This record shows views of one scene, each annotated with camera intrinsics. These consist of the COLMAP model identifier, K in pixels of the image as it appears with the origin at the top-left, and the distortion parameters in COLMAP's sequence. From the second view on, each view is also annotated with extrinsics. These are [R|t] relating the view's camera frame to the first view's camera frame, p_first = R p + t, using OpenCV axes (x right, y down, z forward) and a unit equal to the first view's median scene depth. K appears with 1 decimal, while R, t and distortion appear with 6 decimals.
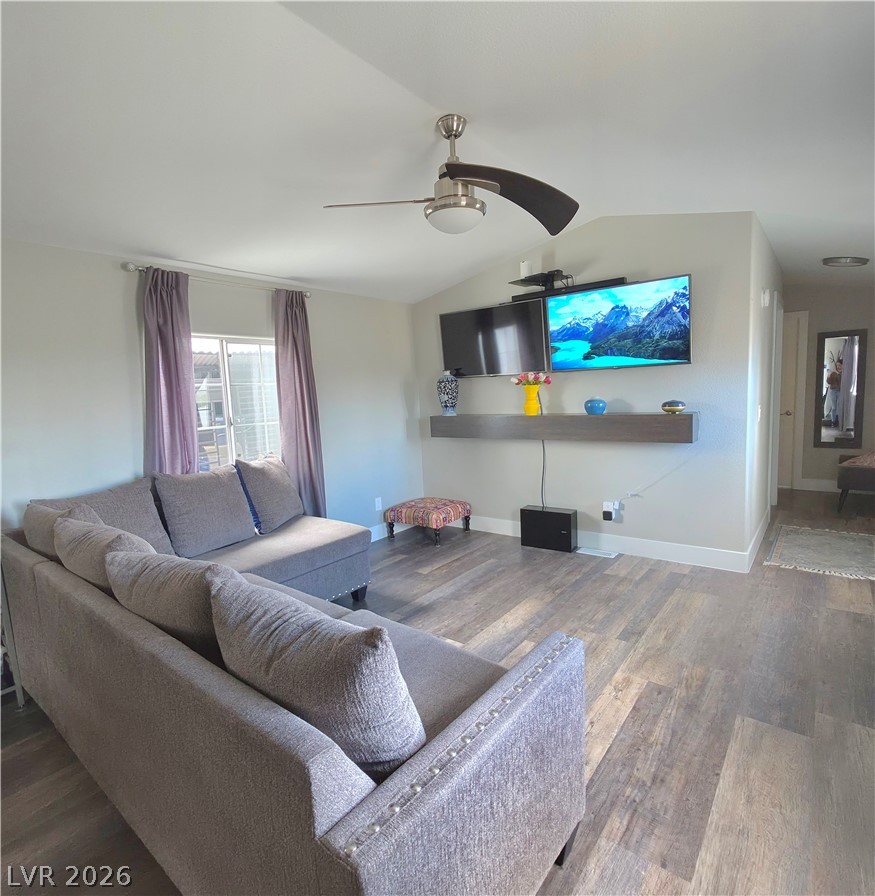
lens RADIAL K [[499.9, 0, 437.3], [0, 499.9, 445.8], [0, 0, 1]] dist [-0.001822, -0.000027]
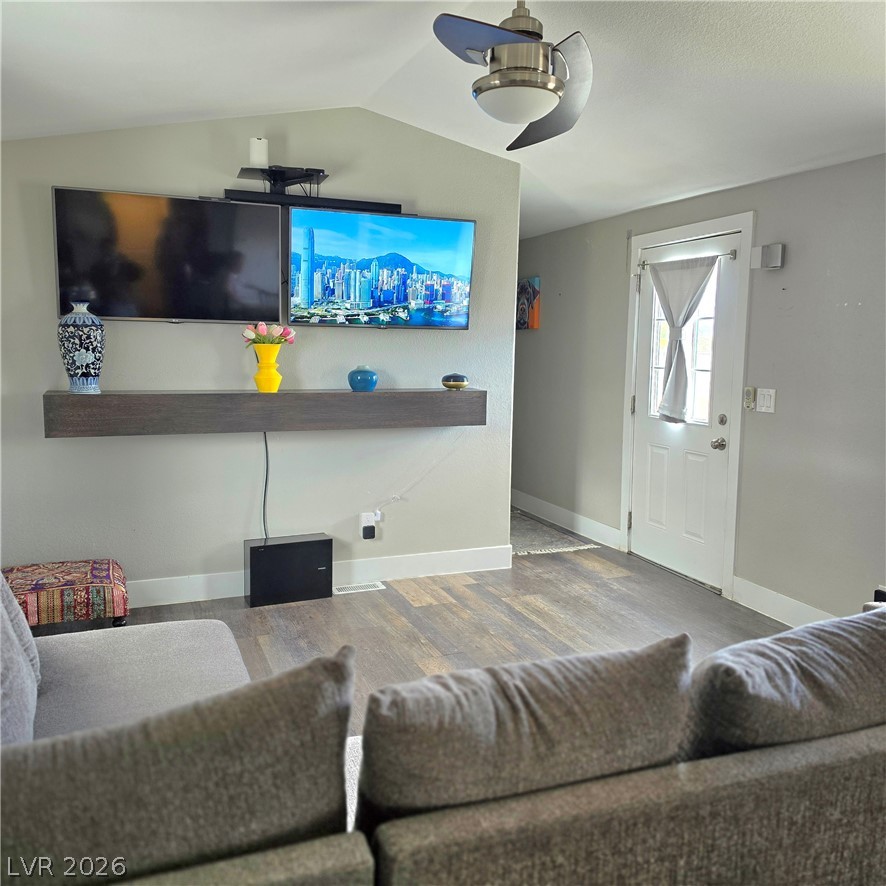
lens RADIAL K [[784.4, 0, 443.2], [0, 784.4, 444.7], [0, 0, 1]] dist [0.009550, 0.002662]
pose [[0.494417, -0.057412, 0.867327, -0.582241], [0.054215, 0.997910, 0.035150, -0.019951], [-0.867532, 0.029643, 0.496497, 0.351285]]
